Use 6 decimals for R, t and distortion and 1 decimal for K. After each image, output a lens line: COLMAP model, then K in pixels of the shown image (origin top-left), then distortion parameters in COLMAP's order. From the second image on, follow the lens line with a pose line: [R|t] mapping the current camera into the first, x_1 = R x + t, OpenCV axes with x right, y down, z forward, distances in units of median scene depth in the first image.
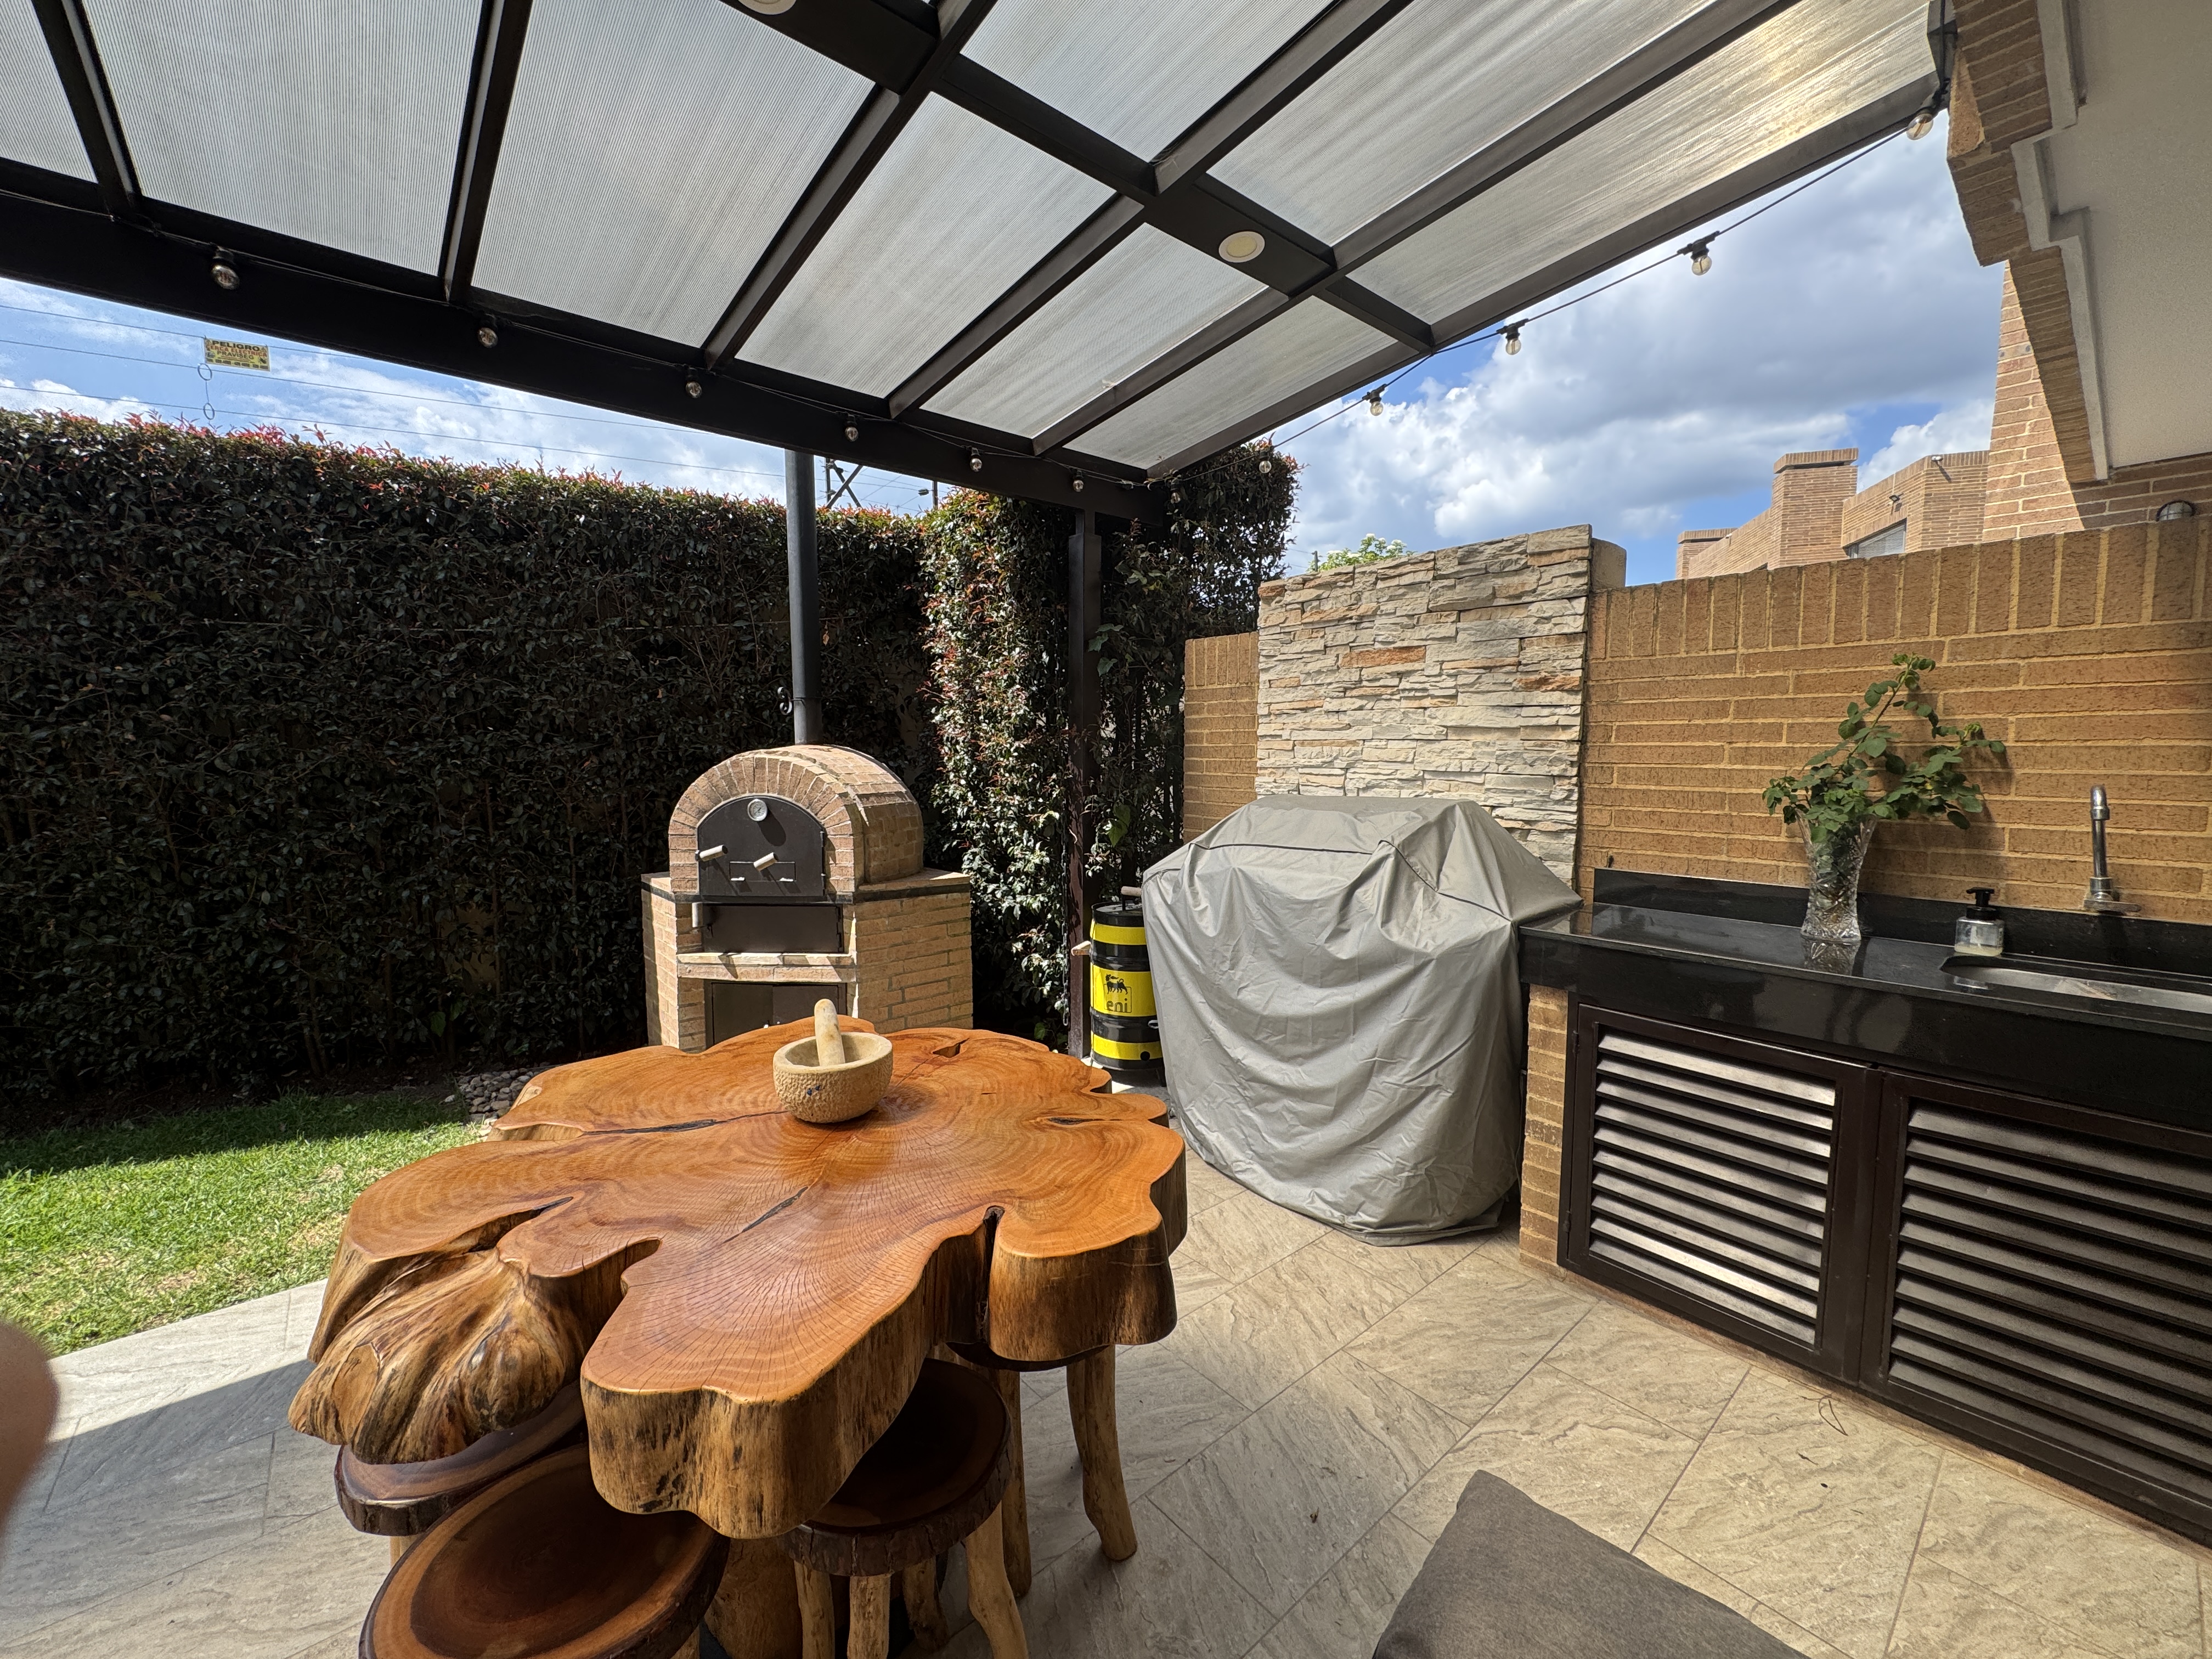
lens RADIAL K [[885.6, 0, 1100.6], [0, 885.6, 835.6], [0, 0, 1]] dist [0.003934, -0.000080]
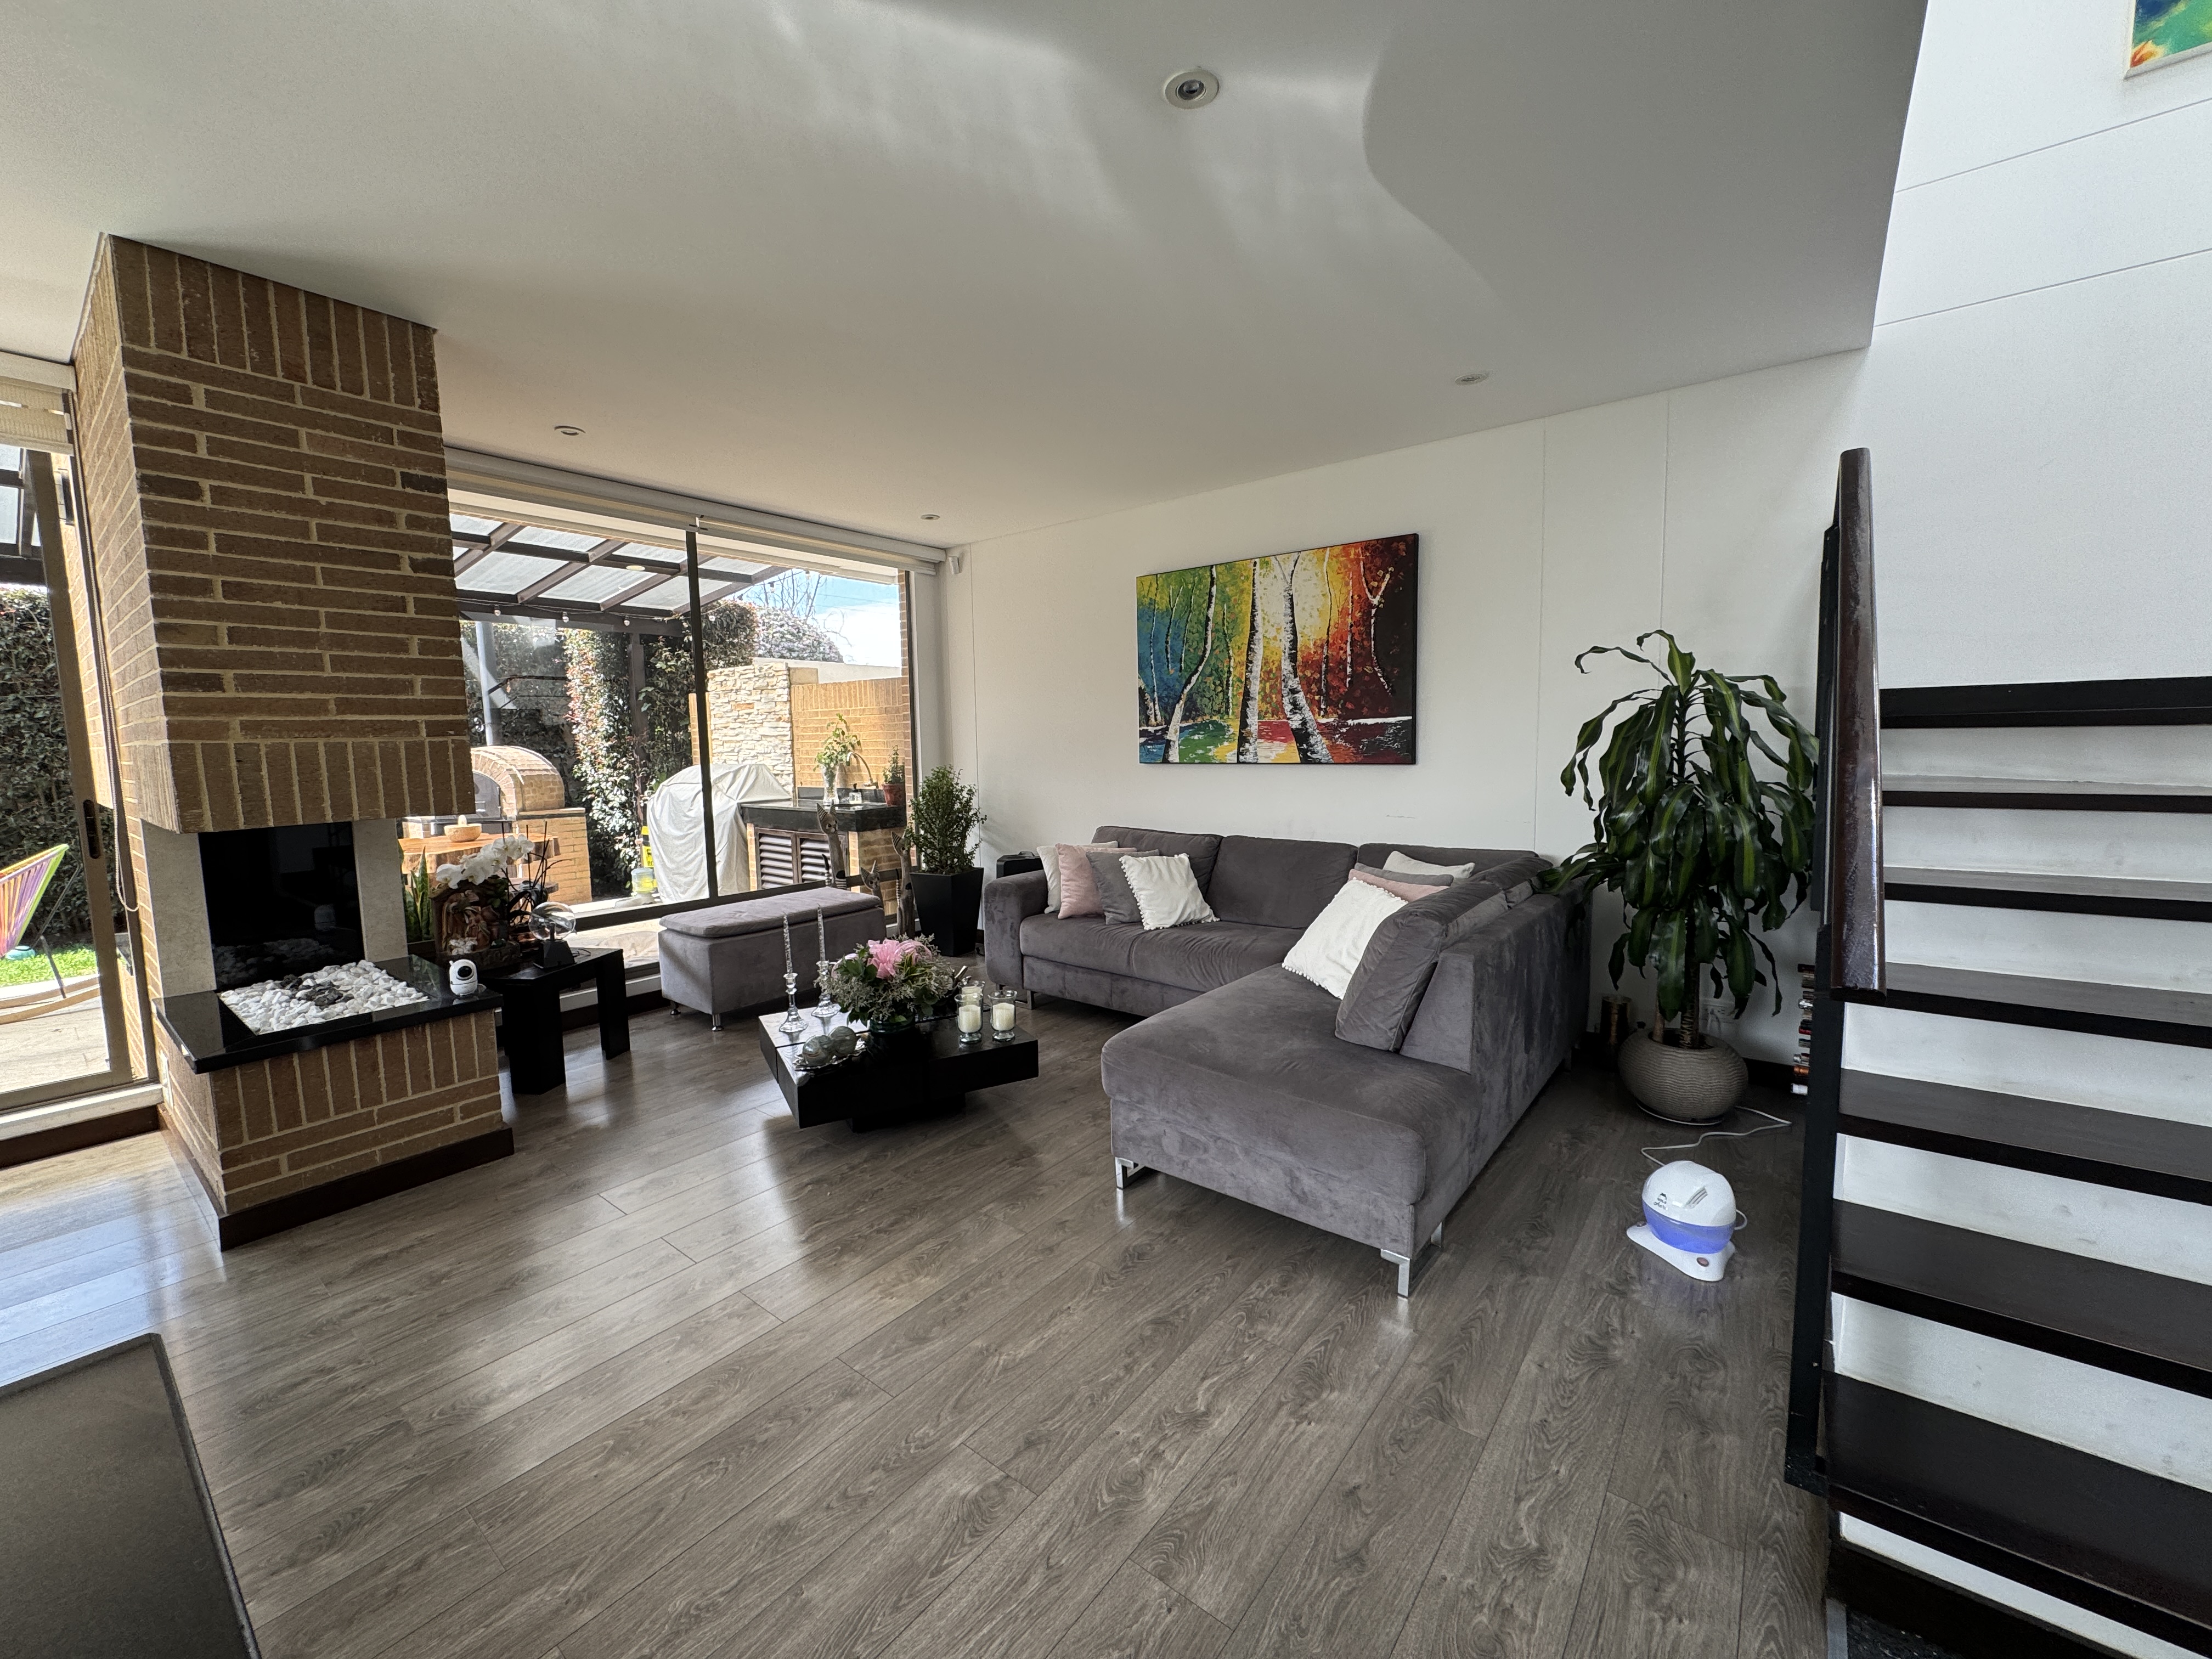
lens RADIAL K [[885.6, 0, 1110.5], [0, 885.6, 821.5], [0, 0, 1]] dist [0.003934, -0.000080]
pose [[0.980368, -0.034053, 0.194212, 0.669566], [0.035043, 0.999384, -0.001663, 0.126373], [-0.194036, 0.008436, 0.980958, -1.293552]]
